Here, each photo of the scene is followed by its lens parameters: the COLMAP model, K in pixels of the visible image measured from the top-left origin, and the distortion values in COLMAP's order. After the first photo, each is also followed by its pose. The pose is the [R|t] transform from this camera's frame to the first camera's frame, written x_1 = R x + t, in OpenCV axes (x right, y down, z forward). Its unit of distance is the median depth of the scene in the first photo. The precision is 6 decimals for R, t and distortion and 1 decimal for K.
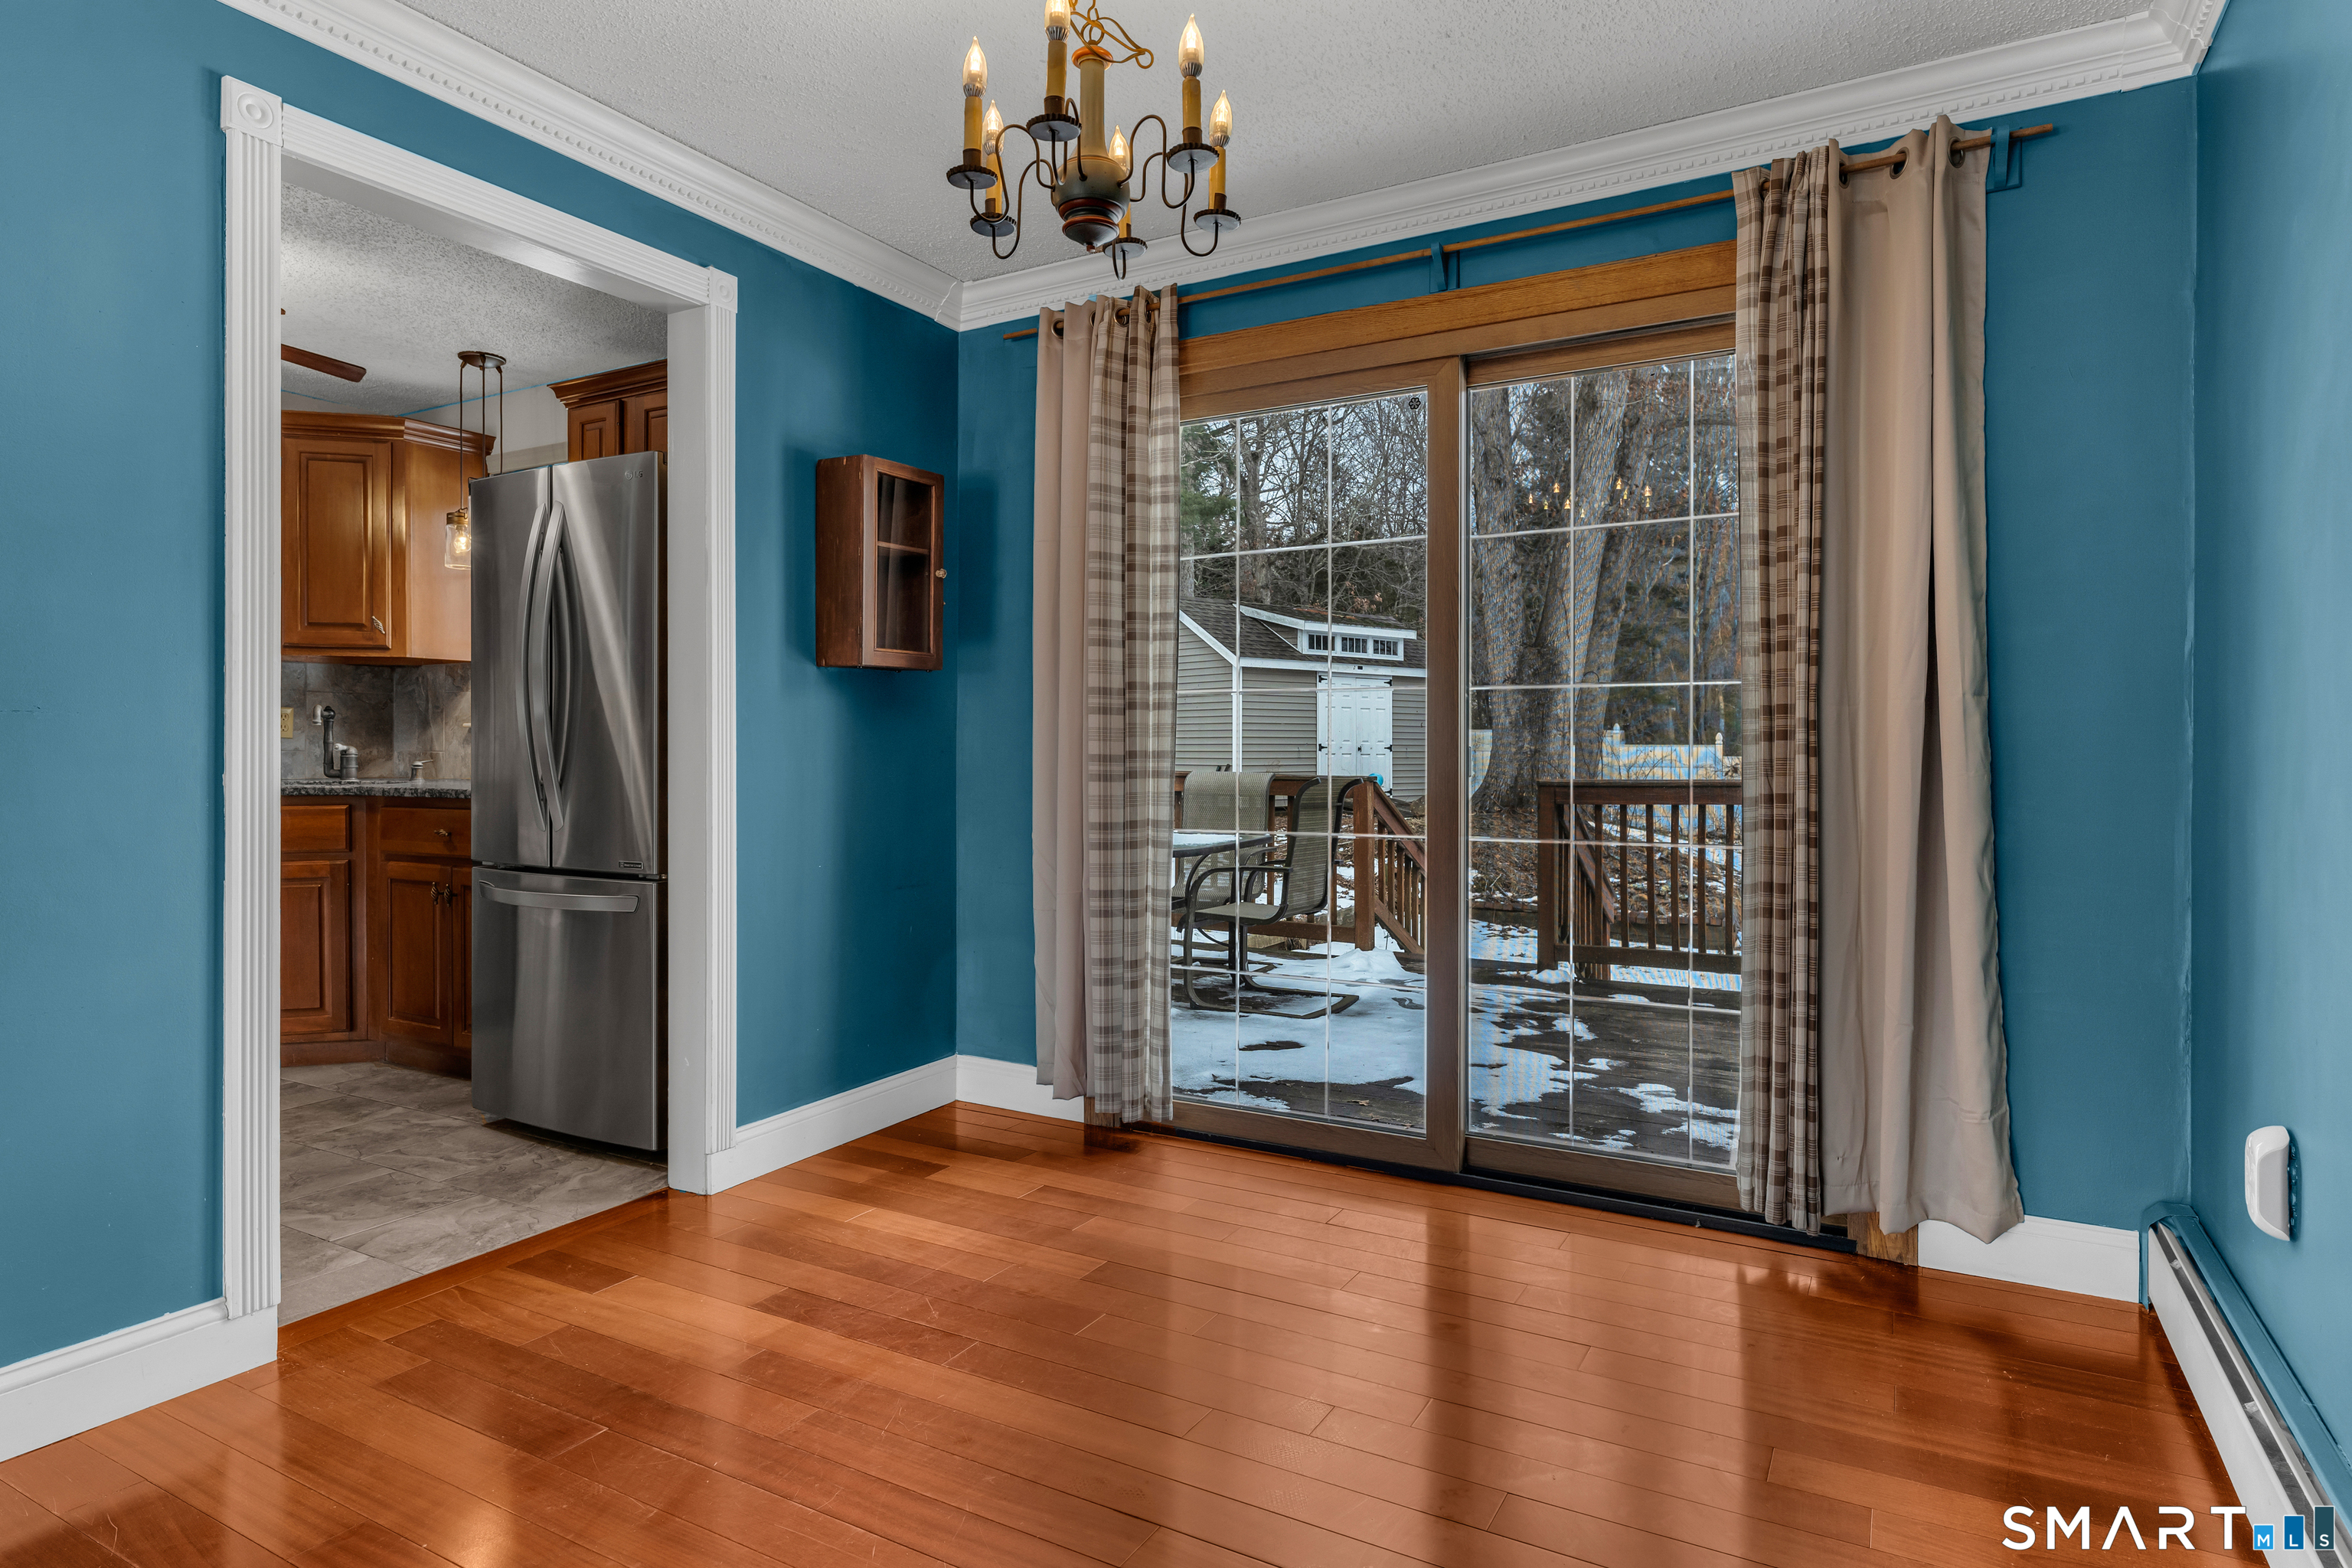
lens RADIAL K [[1298.4, 0, 1172.3], [0, 1298.4, 758.8], [0, 0, 1]] dist [-0.002261, -0.000981]
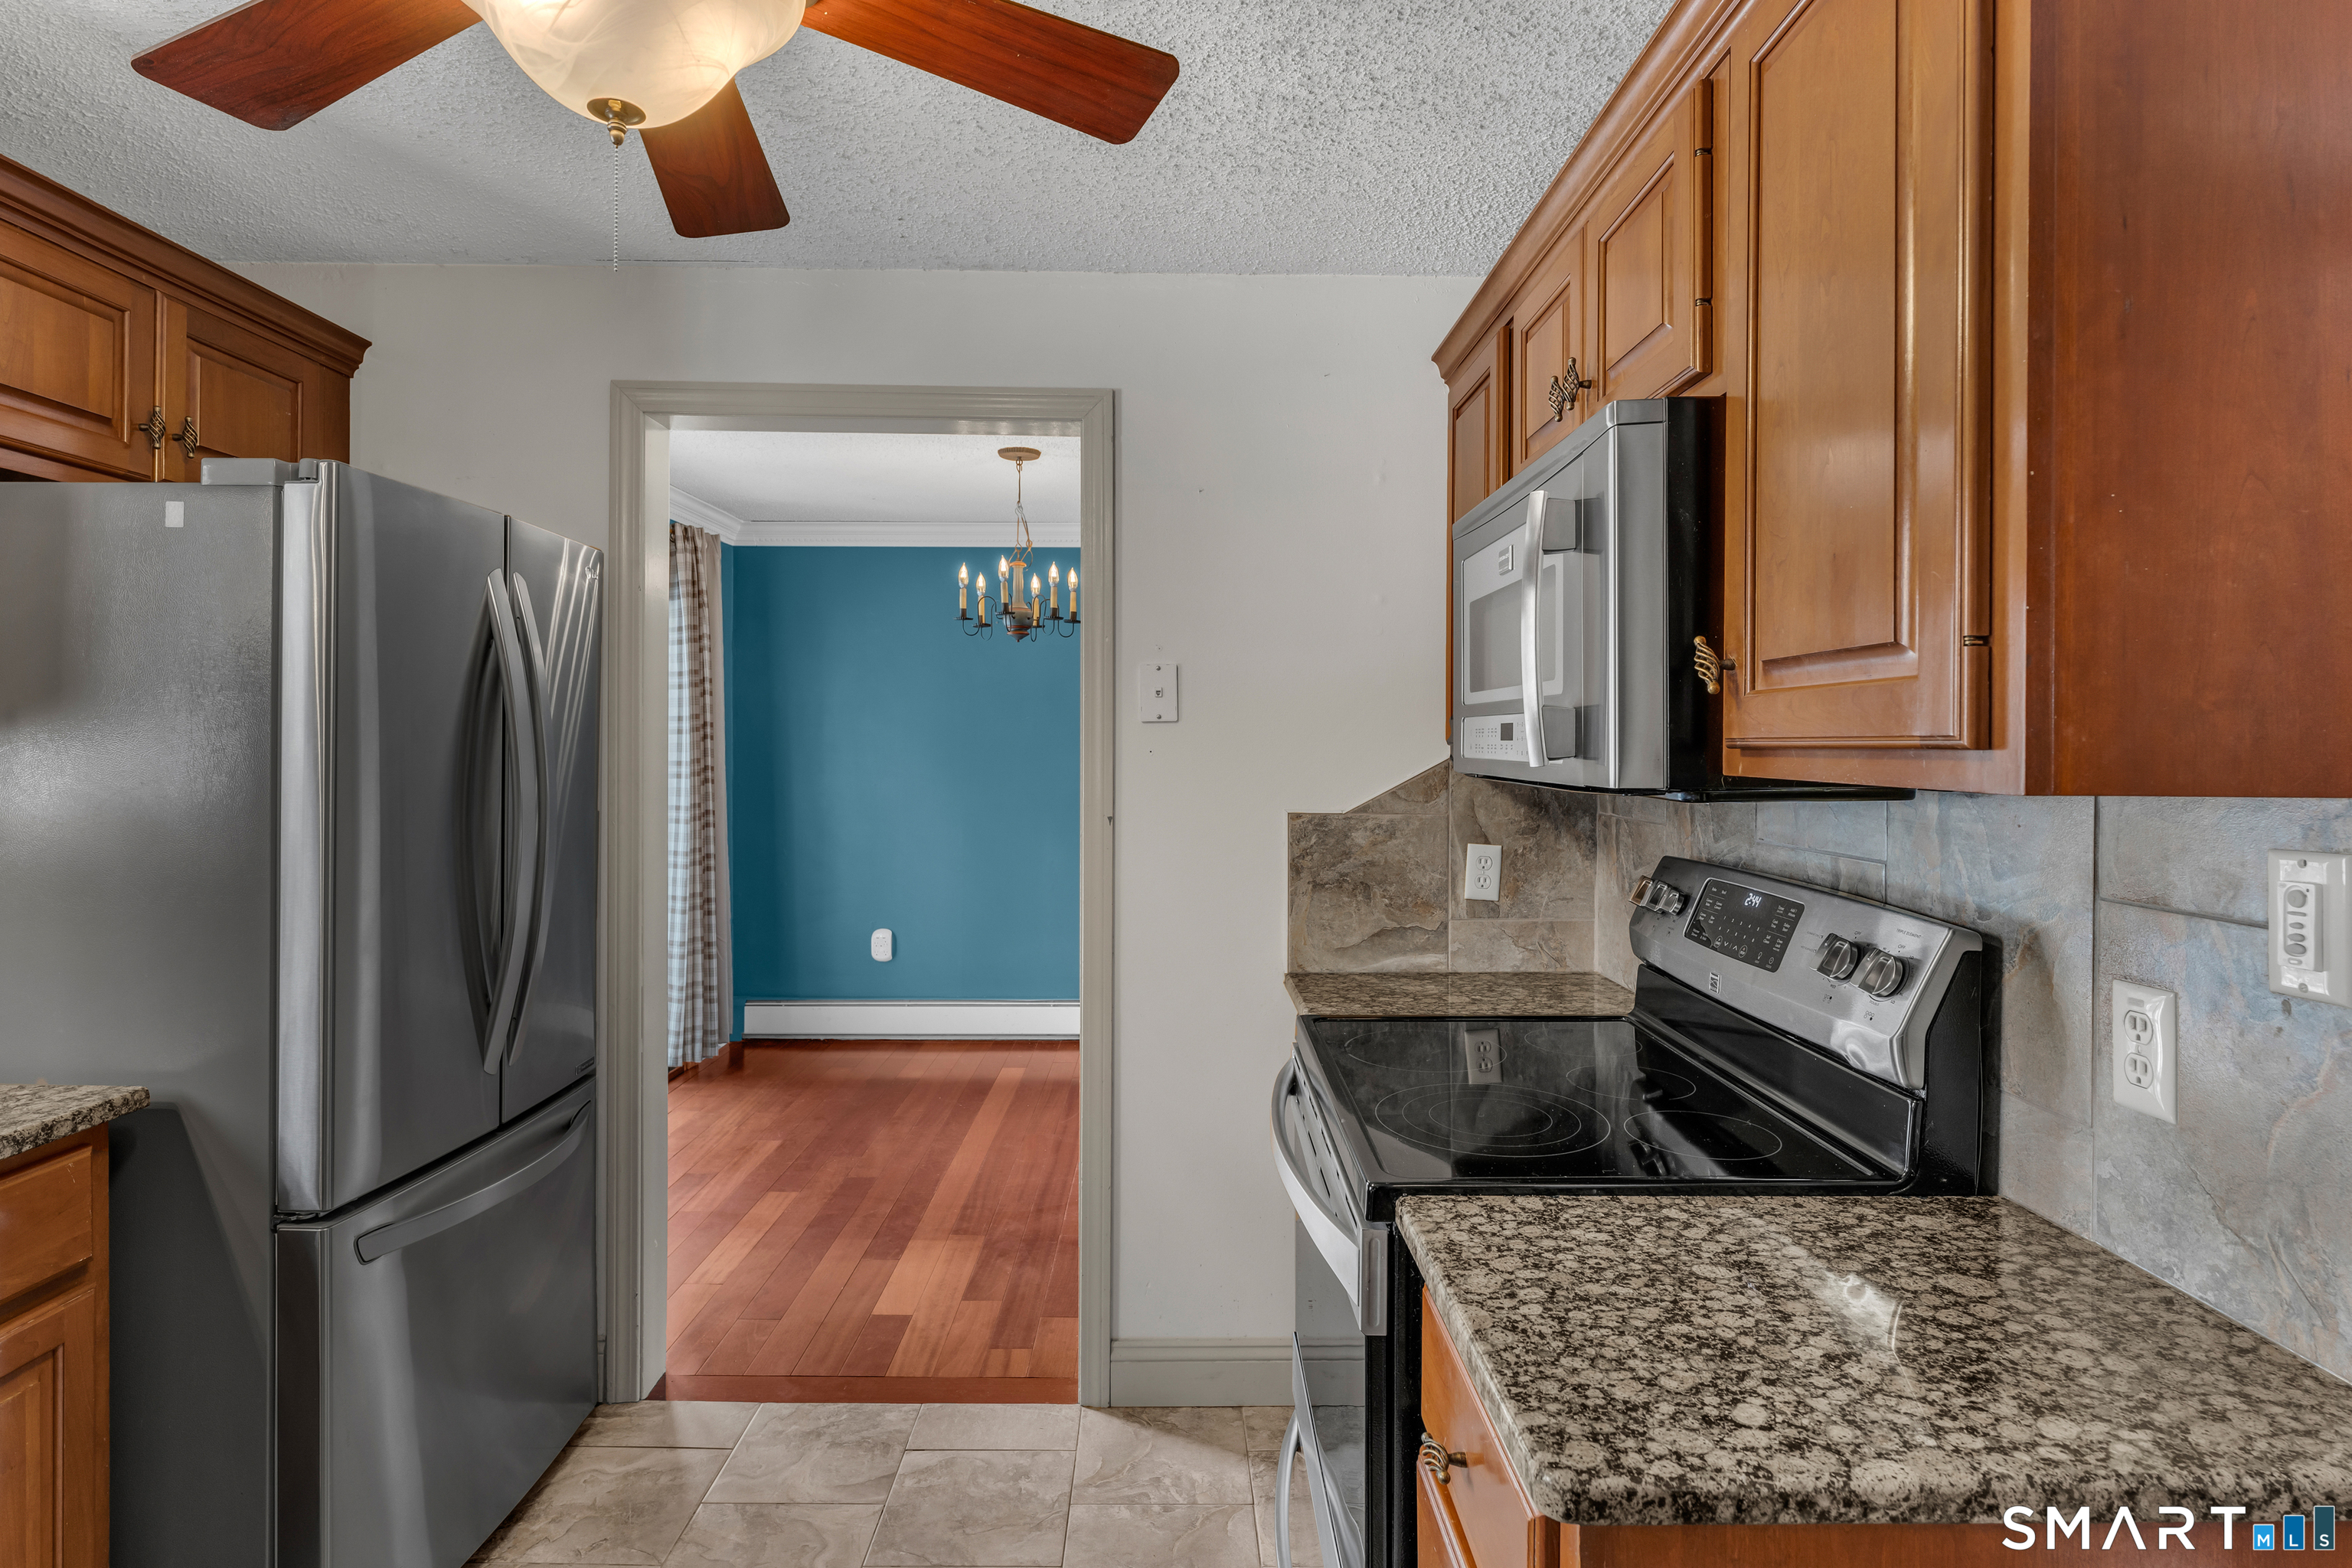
lens RADIAL K [[1217.7, 0, 1176.3], [0, 1217.7, 758.7], [0, 0, 1]] dist [-0.000767, 0.000104]
pose [[-0.494822, -0.015906, 0.868849, -1.464842], [-0.000518, 0.999838, 0.018009, -0.139920], [-0.868994, 0.008461, -0.494750, 1.249477]]
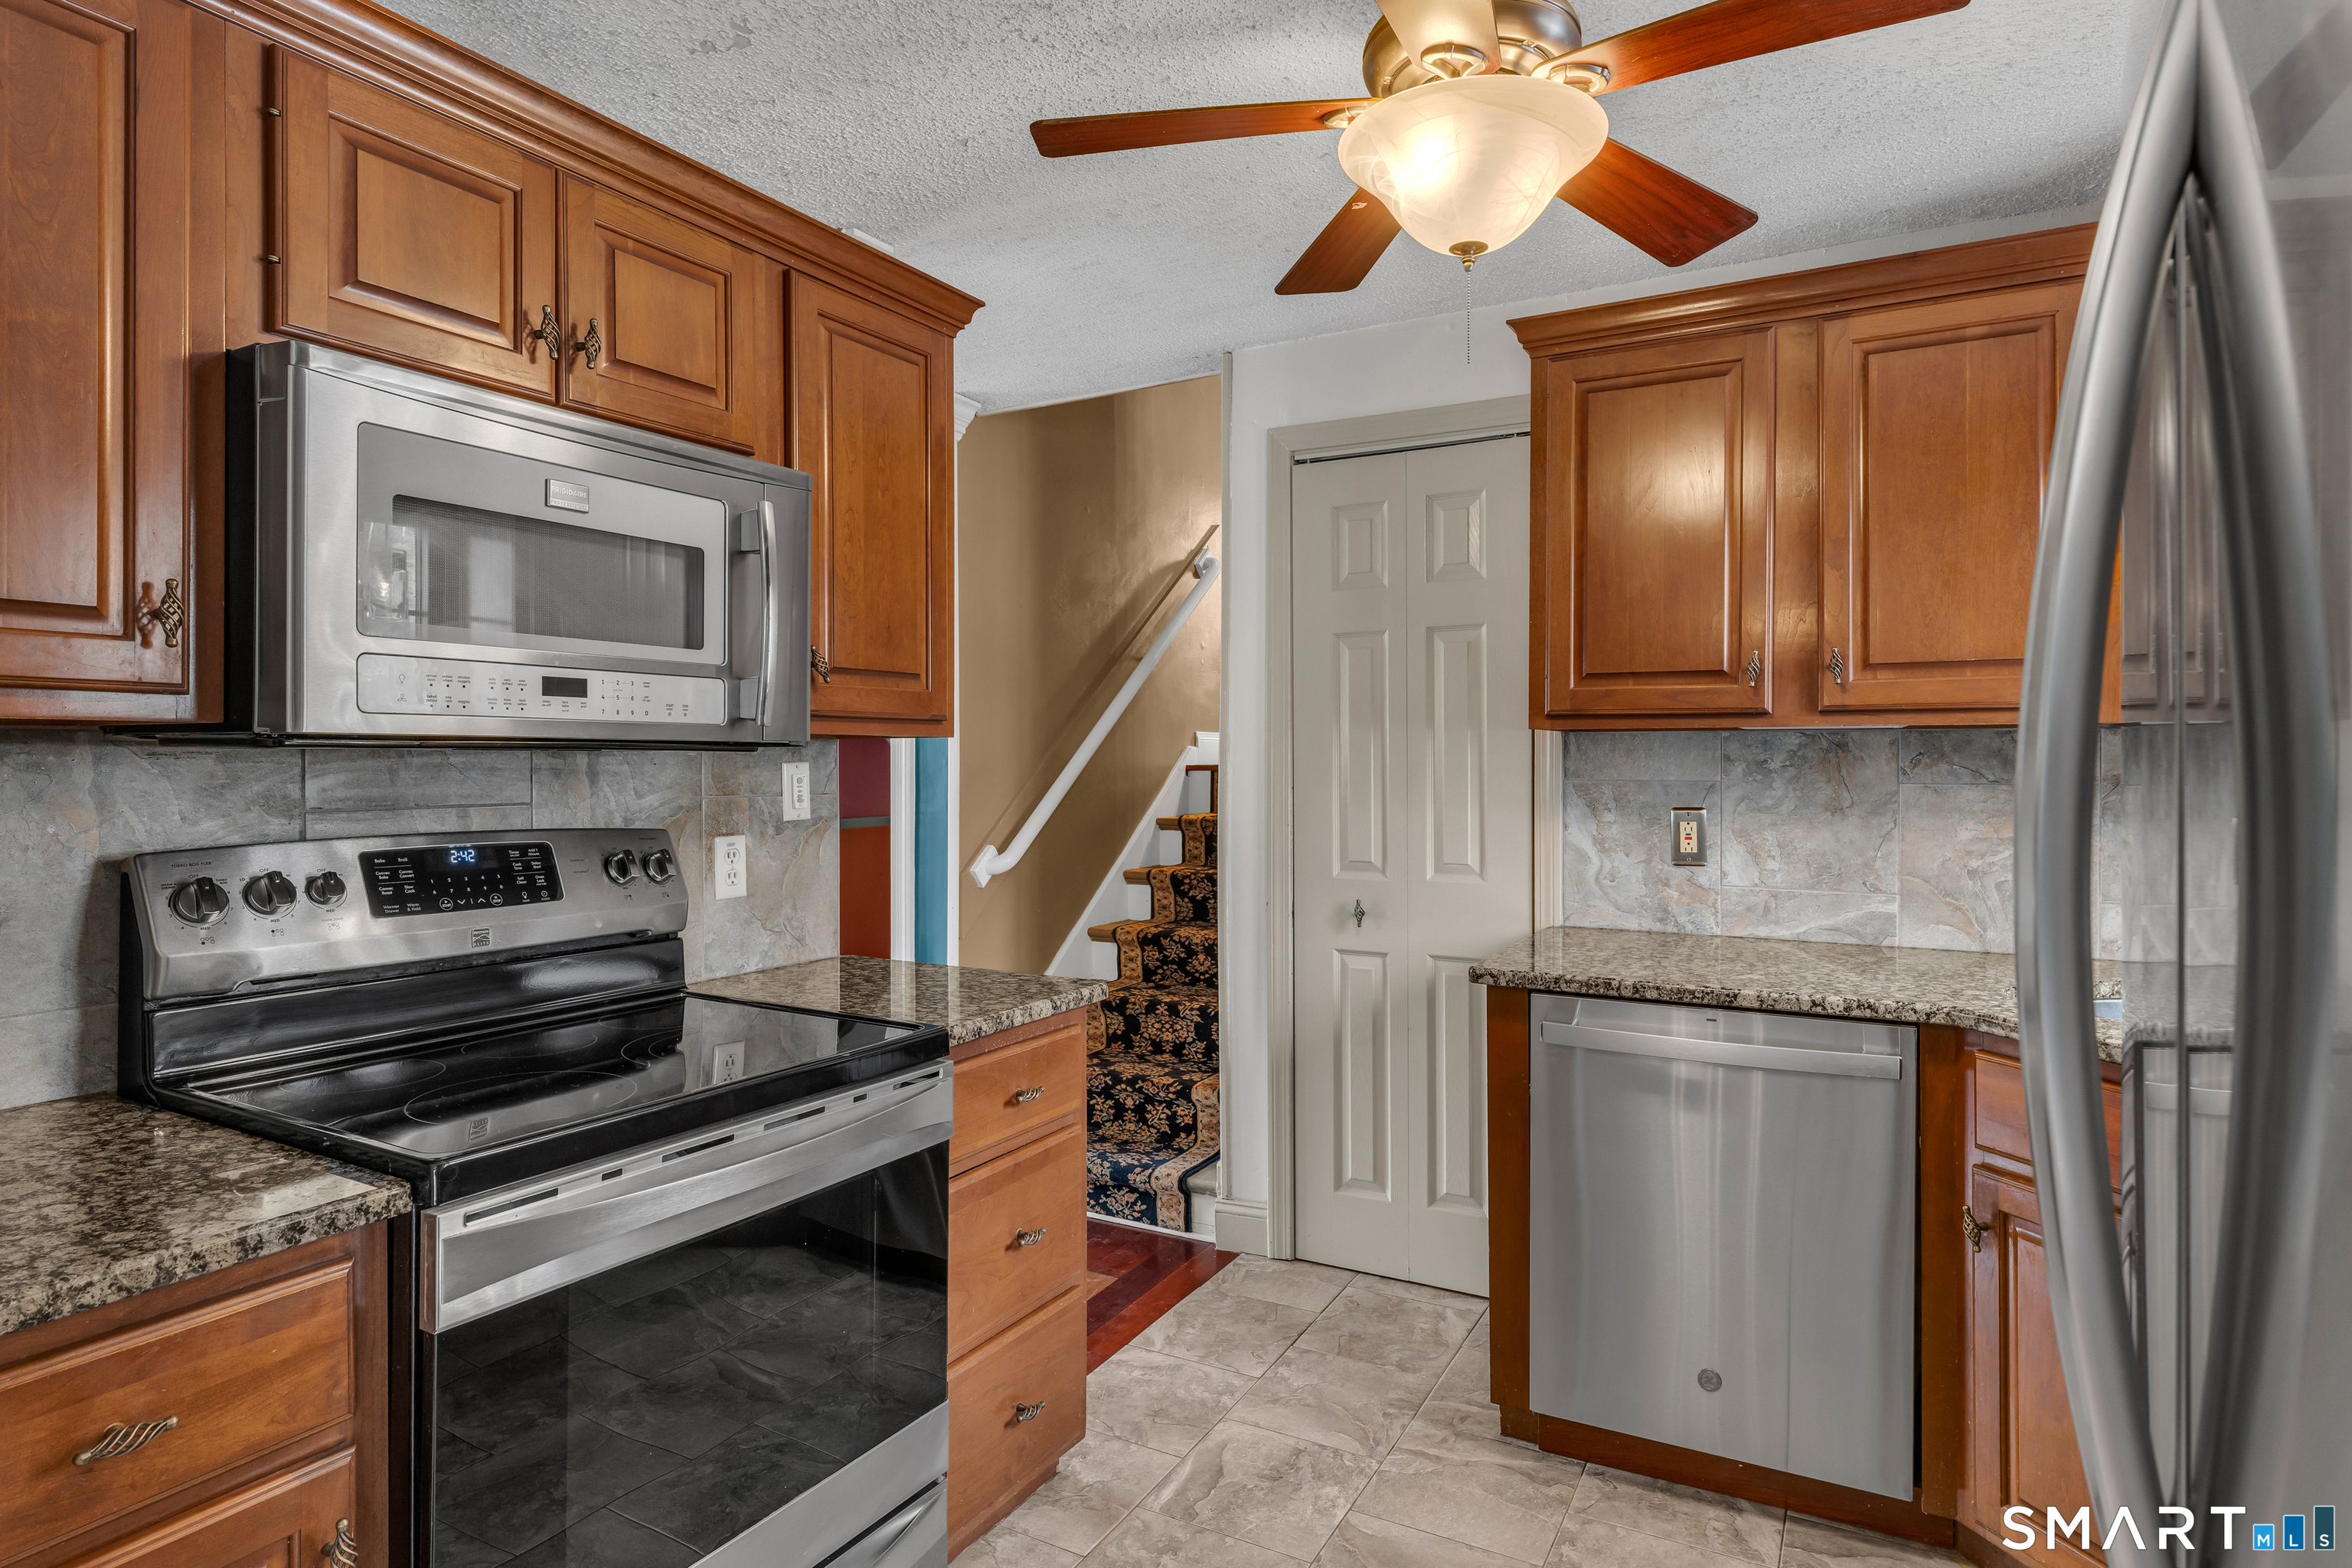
lens RADIAL K [[1283.2, 0, 1176.6], [0, 1283.2, 760.9], [0, 0, 1]] dist [-0.001945, -0.000296]
pose [[0.000614, 0.000114, -1.000000, -0.375552], [-0.004731, 0.999989, 0.000111, -0.109056], [0.999989, 0.004731, 0.000615, 1.067162]]
